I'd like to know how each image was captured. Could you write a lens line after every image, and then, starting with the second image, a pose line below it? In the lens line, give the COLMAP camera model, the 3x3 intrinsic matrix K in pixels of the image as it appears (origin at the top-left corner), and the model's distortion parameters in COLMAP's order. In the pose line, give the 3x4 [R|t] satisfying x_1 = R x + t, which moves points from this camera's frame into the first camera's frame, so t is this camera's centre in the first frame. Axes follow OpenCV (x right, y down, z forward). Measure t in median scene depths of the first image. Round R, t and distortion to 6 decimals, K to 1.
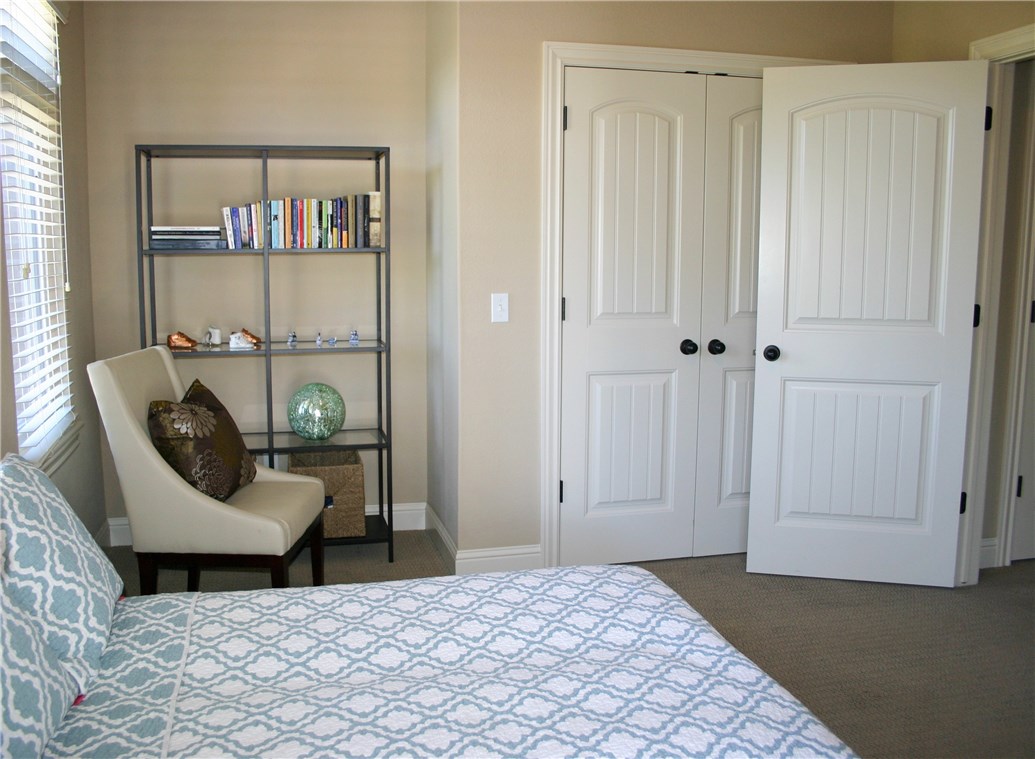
lens RADIAL K [[917.4, 0, 513.2], [0, 917.4, 380.3], [0, 0, 1]] dist [-0.111752, 0.004354]
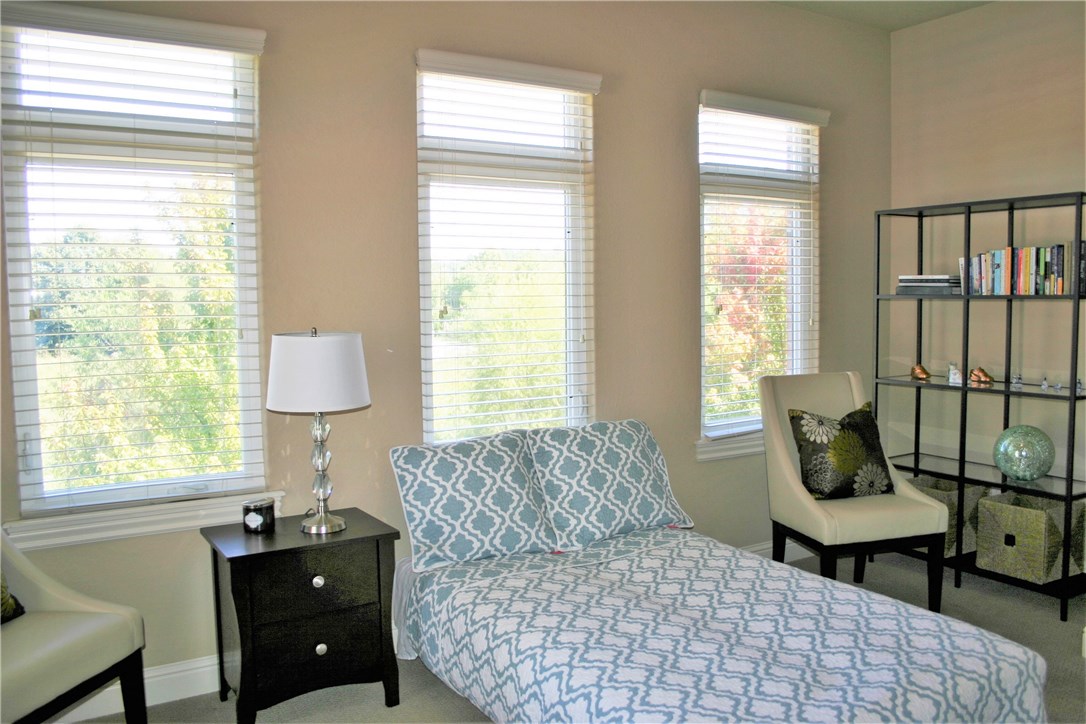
lens RADIAL K [[885.0, 0, 541.8], [0, 885.0, 362.0], [0, 0, 1]] dist [-0.138073, 0.090177]
pose [[0.302083, 0.066470, -0.950961, 0.721011], [-0.122309, 0.992024, 0.030487, -0.040883], [0.945403, 0.107101, 0.307804, 0.247704]]
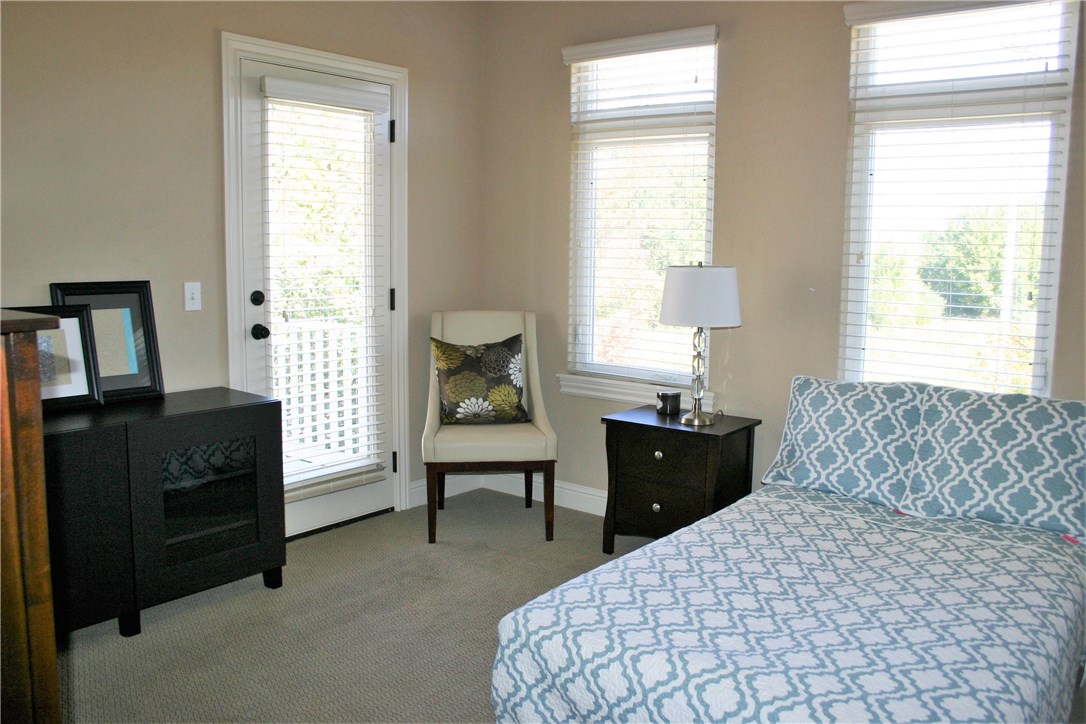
lens RADIAL K [[885.0, 0, 544.1], [0, 885.0, 361.3], [0, 0, 1]] dist [-0.138073, 0.090177]
pose [[-0.791507, 0.068347, -0.607326, 0.647295], [-0.099107, 0.966220, 0.237899, -0.152254], [0.603070, 0.248489, -0.757997, 1.120683]]
